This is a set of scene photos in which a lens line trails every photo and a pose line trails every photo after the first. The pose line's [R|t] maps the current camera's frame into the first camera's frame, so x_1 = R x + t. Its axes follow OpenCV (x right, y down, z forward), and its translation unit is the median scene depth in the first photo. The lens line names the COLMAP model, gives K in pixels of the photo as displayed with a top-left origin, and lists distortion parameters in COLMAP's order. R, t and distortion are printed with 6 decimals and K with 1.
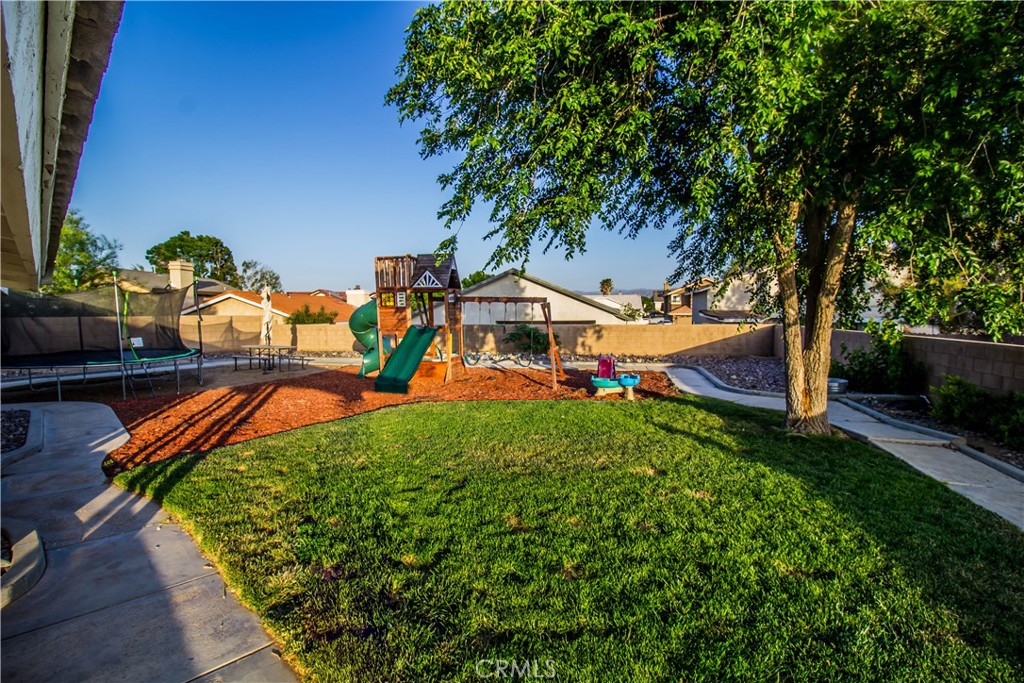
lens RADIAL K [[470.6, 0, 513.2], [0, 470.6, 342.3], [0, 0, 1]] dist [-0.010553, -0.008941]
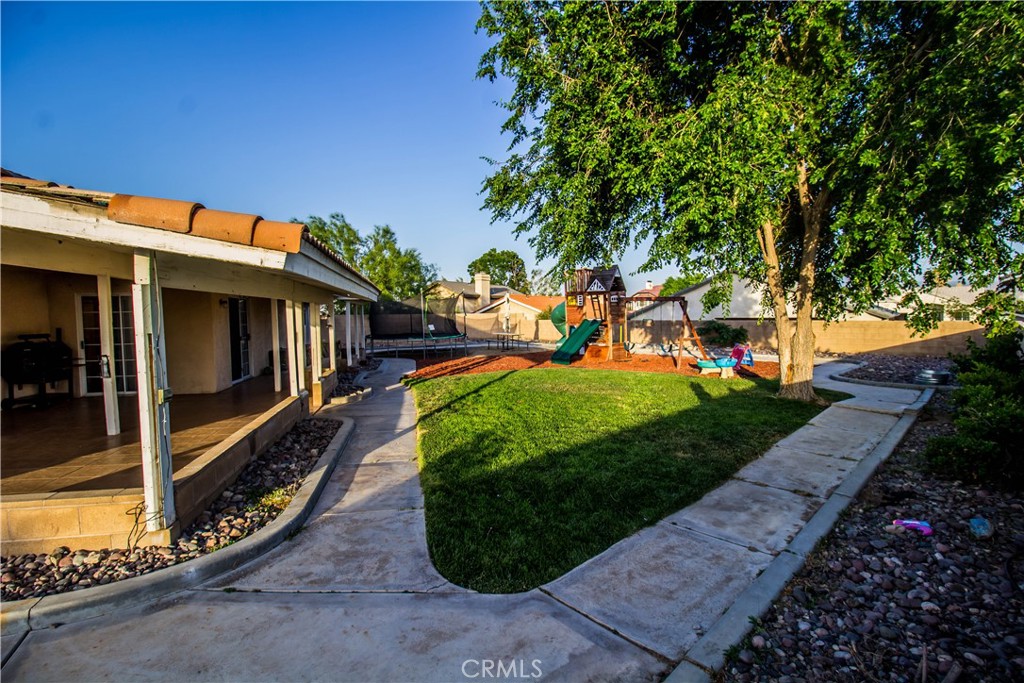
lens RADIAL K [[470.6, 0, 513.2], [0, 470.6, 342.3], [0, 0, 1]] dist [-0.010553, -0.008941]
pose [[0.834176, 0.028366, -0.550769, 0.272965], [-0.026887, 0.999581, 0.010760, 0.017178], [0.550843, 0.005833, 0.834588, -0.199730]]
